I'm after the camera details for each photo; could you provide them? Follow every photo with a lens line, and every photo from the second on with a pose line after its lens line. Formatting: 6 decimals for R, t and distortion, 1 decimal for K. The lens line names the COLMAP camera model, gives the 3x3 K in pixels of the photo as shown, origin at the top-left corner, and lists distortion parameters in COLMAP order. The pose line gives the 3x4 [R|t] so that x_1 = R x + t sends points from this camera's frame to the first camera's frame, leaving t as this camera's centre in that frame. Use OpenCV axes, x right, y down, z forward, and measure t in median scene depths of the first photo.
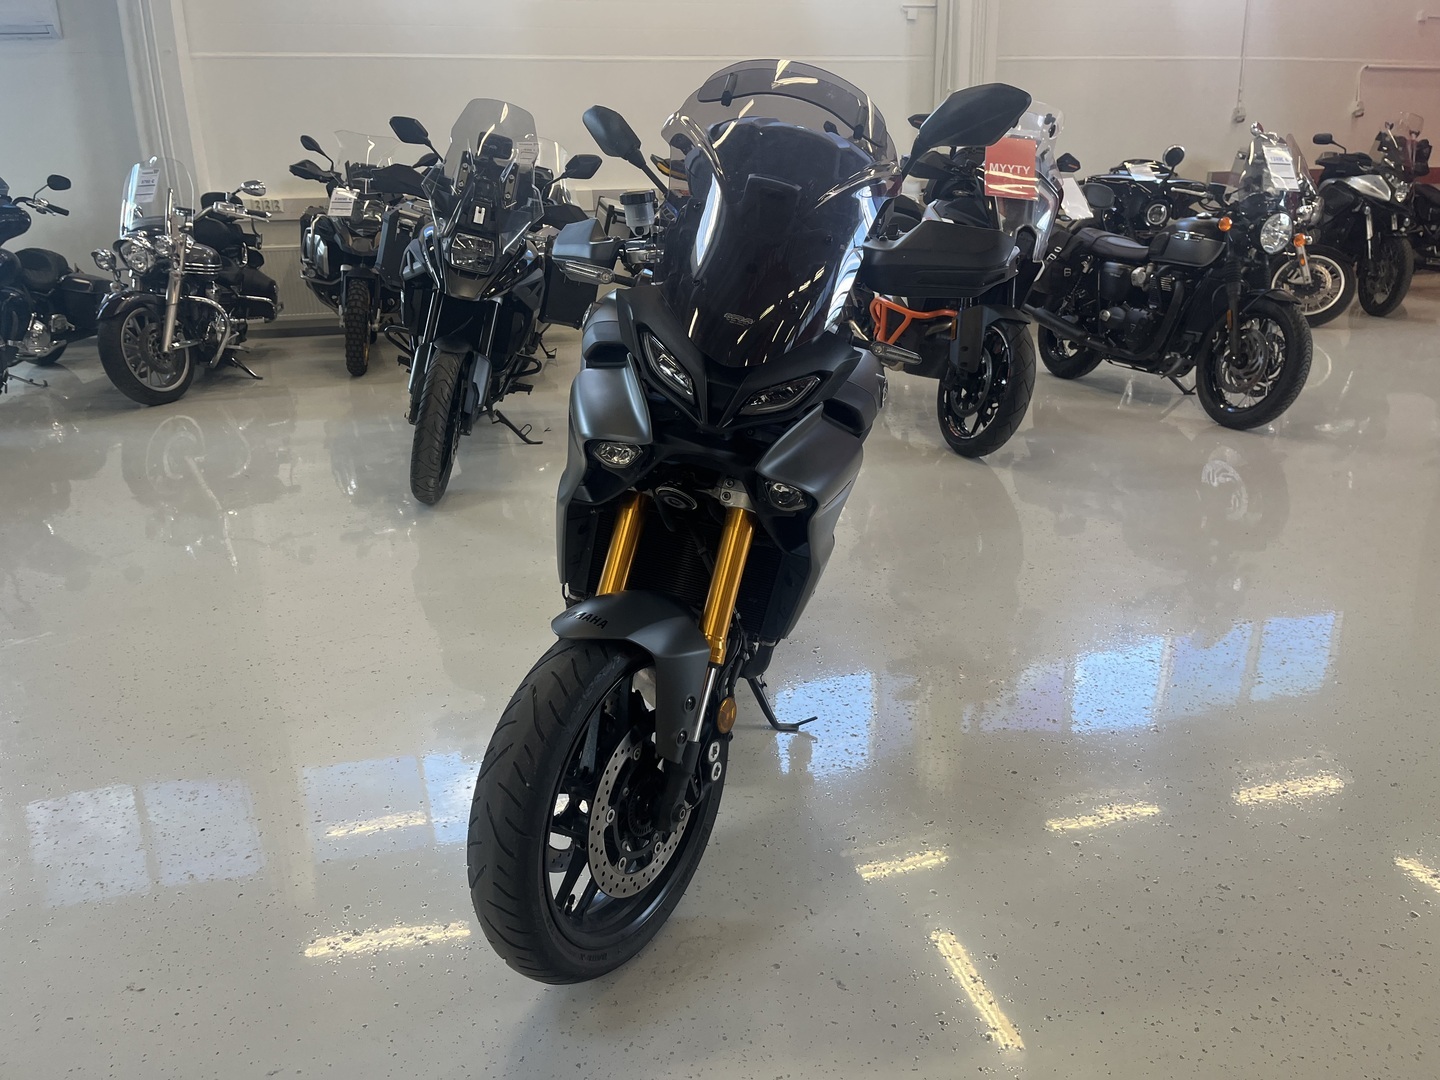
lens RADIAL K [[1113.0, 0, 720.0], [0, 1113.0, 540.0], [0, 0, 1]] dist [0.046746, -0.060163]
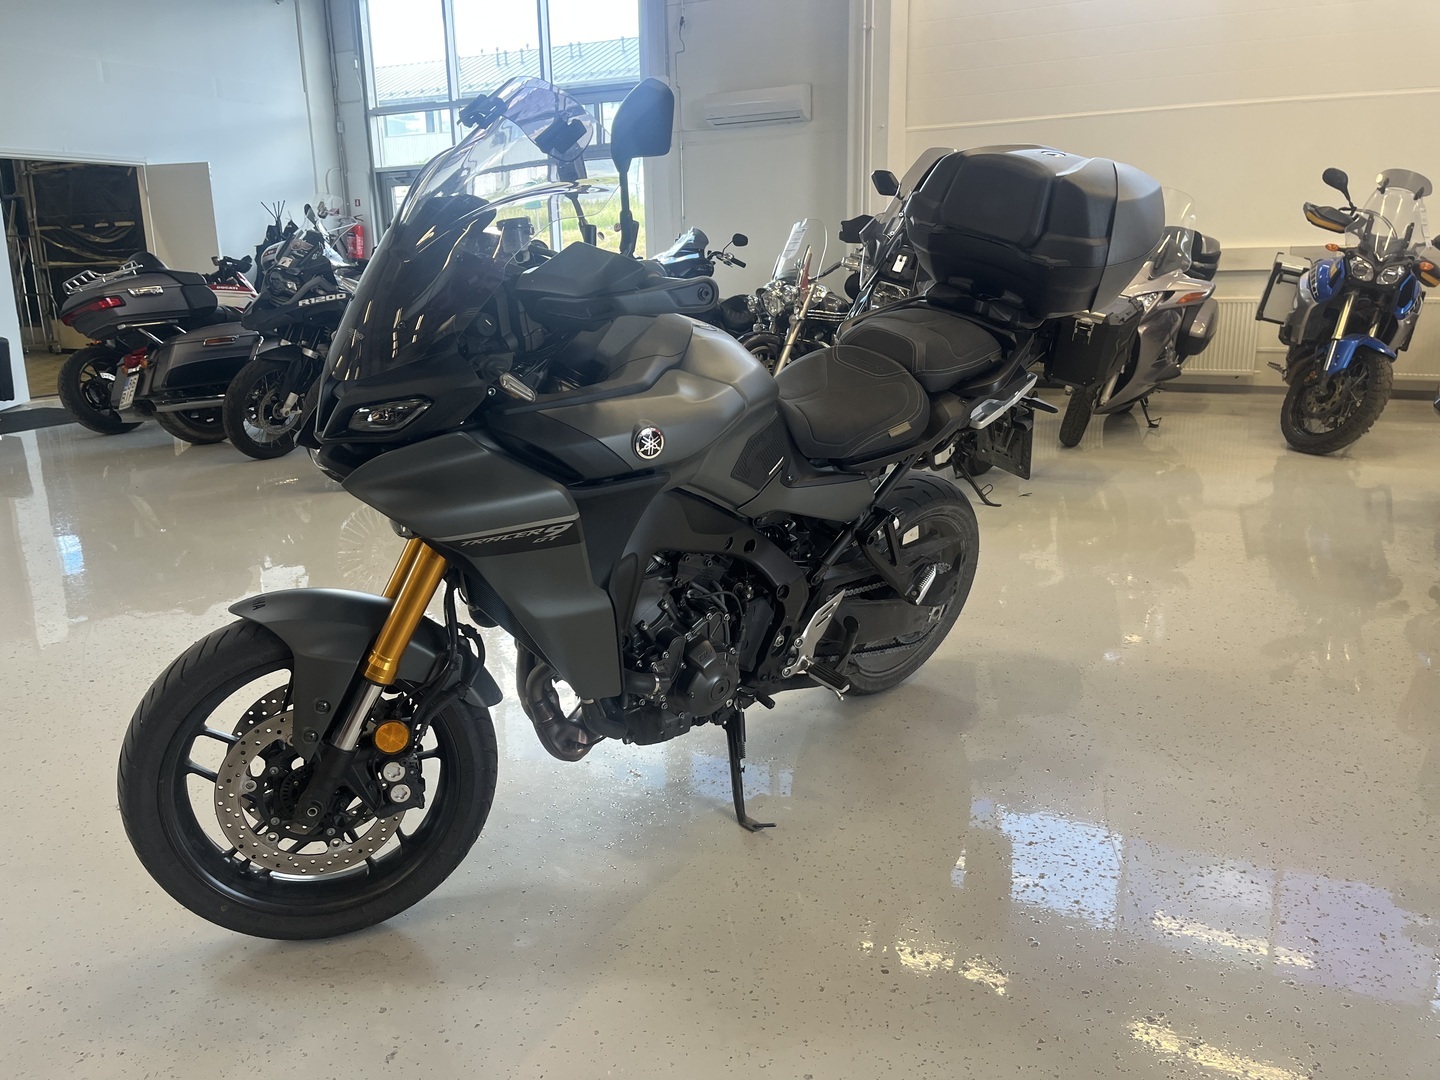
lens RADIAL K [[1113.0, 0, 720.0], [0, 1113.0, 540.0], [0, 0, 1]] dist [0.046746, -0.060163]
pose [[0.743655, 0.170260, -0.646520, 0.226708], [-0.204901, 0.978535, 0.022010, -0.025789], [0.636390, 0.116105, 0.762579, 0.111697]]
